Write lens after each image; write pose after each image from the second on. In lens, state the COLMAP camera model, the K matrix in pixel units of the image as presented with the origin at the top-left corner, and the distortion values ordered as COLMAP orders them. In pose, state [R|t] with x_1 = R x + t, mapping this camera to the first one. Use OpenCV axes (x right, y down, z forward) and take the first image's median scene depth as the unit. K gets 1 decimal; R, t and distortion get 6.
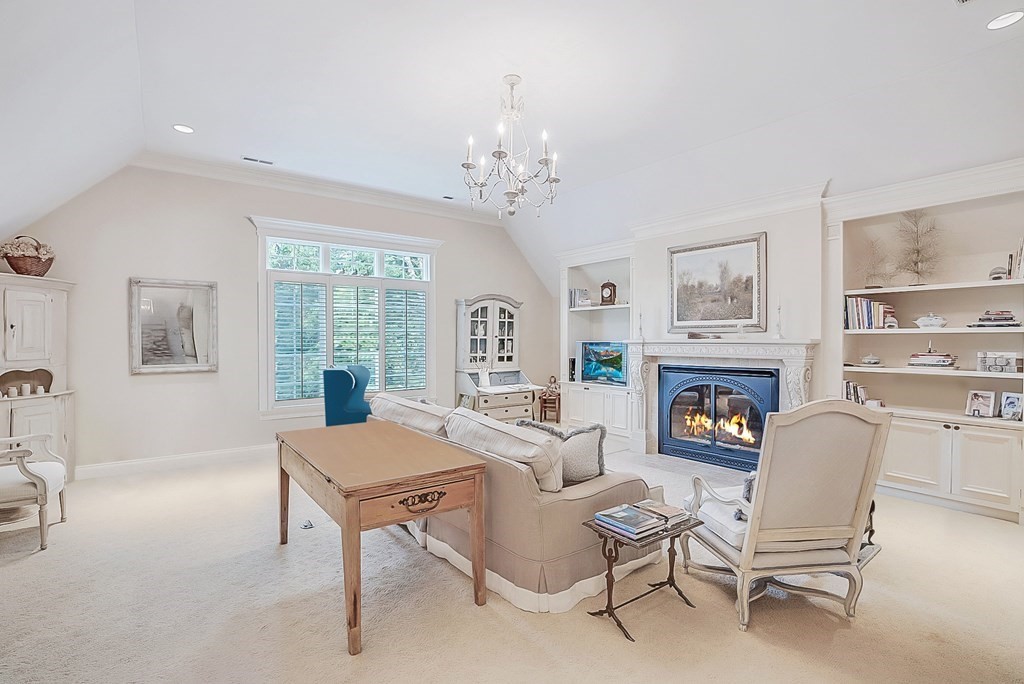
lens RADIAL K [[498.8, 0, 512.0], [0, 498.8, 342.0], [0, 0, 1]] dist [-0.002123, -0.000166]
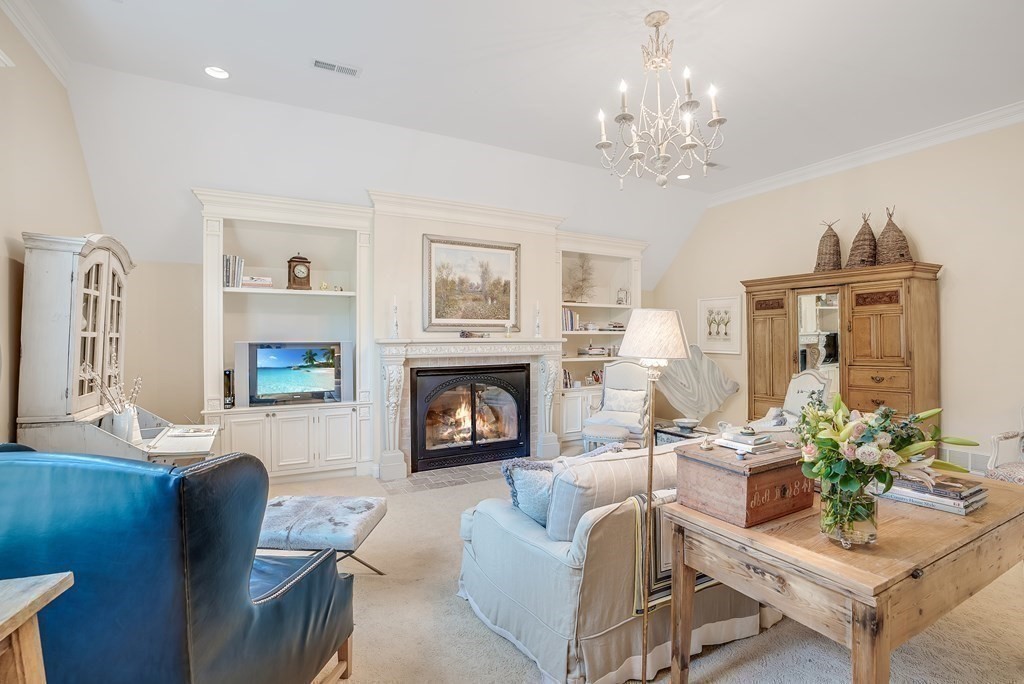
lens RADIAL K [[498.8, 0, 512.0], [0, 498.8, 342.0], [0, 0, 1]] dist [-0.002123, -0.000166]
pose [[0.165922, -0.004832, 0.986127, -0.553767], [0.008767, 0.999956, 0.003424, -0.000766], [-0.986100, 0.008077, 0.165957, 0.743573]]
